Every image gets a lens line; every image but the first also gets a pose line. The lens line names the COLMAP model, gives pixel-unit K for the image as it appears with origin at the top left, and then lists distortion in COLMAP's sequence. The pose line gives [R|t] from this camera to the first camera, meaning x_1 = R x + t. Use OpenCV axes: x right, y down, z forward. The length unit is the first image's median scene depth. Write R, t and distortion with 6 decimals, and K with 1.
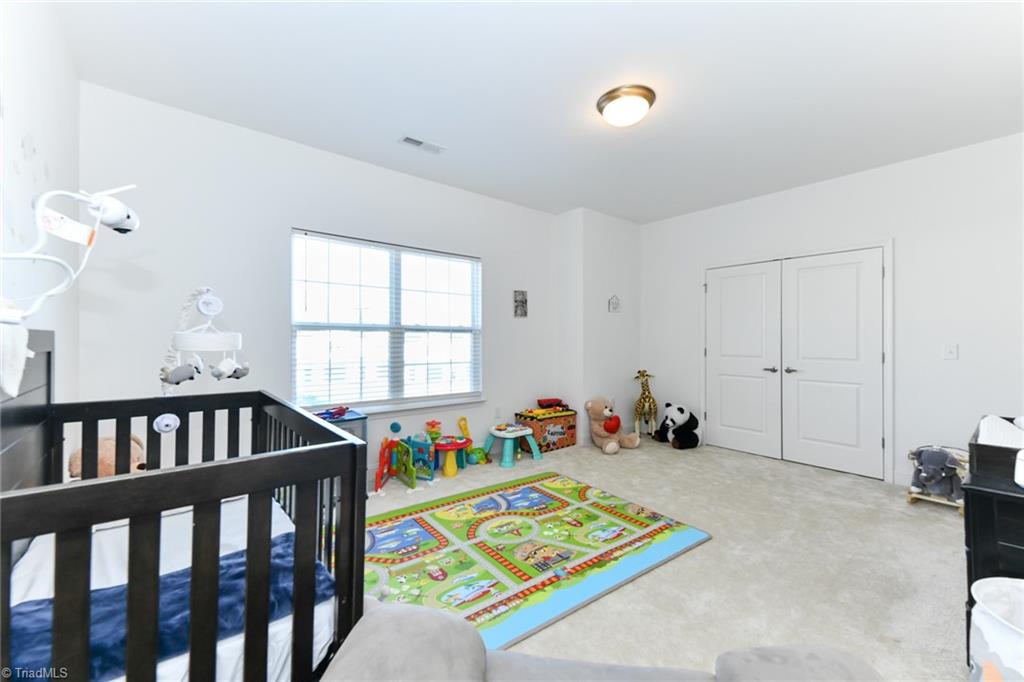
lens RADIAL K [[410.4, 0, 510.6], [0, 410.4, 336.8], [0, 0, 1]] dist [0.018671, -0.005270]
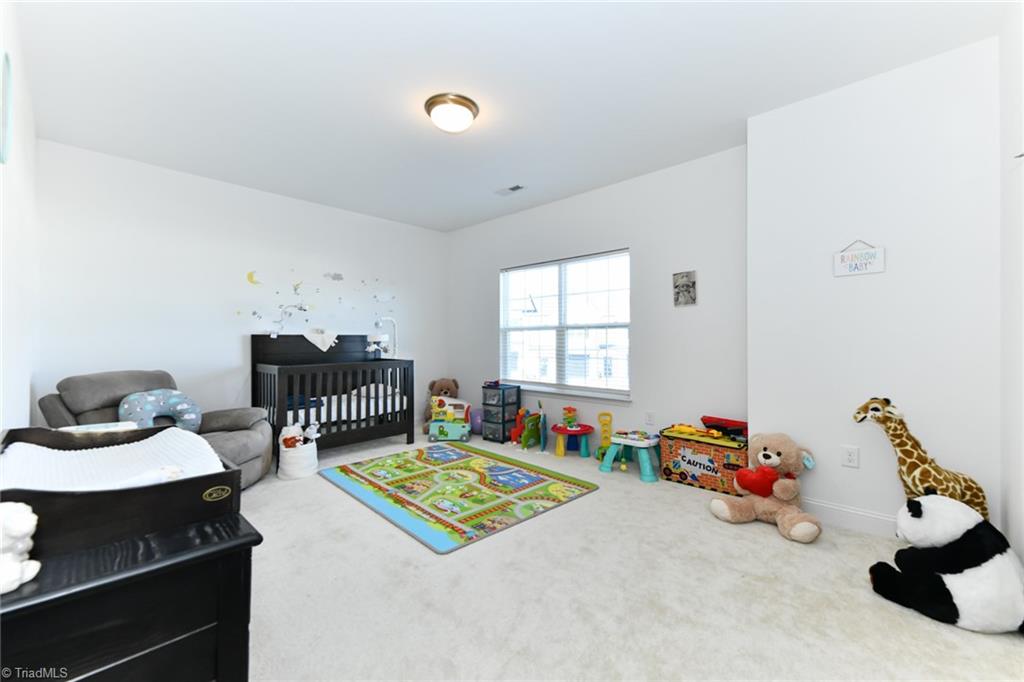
lens RADIAL K [[410.4, 0, 511.1], [0, 410.4, 342.3], [0, 0, 1]] dist [0.018671, -0.005270]
pose [[0.121811, 0.005763, -0.992537, 1.148147], [0.018193, 0.999802, 0.008038, 0.014345], [0.992387, -0.019036, 0.121682, 0.866779]]
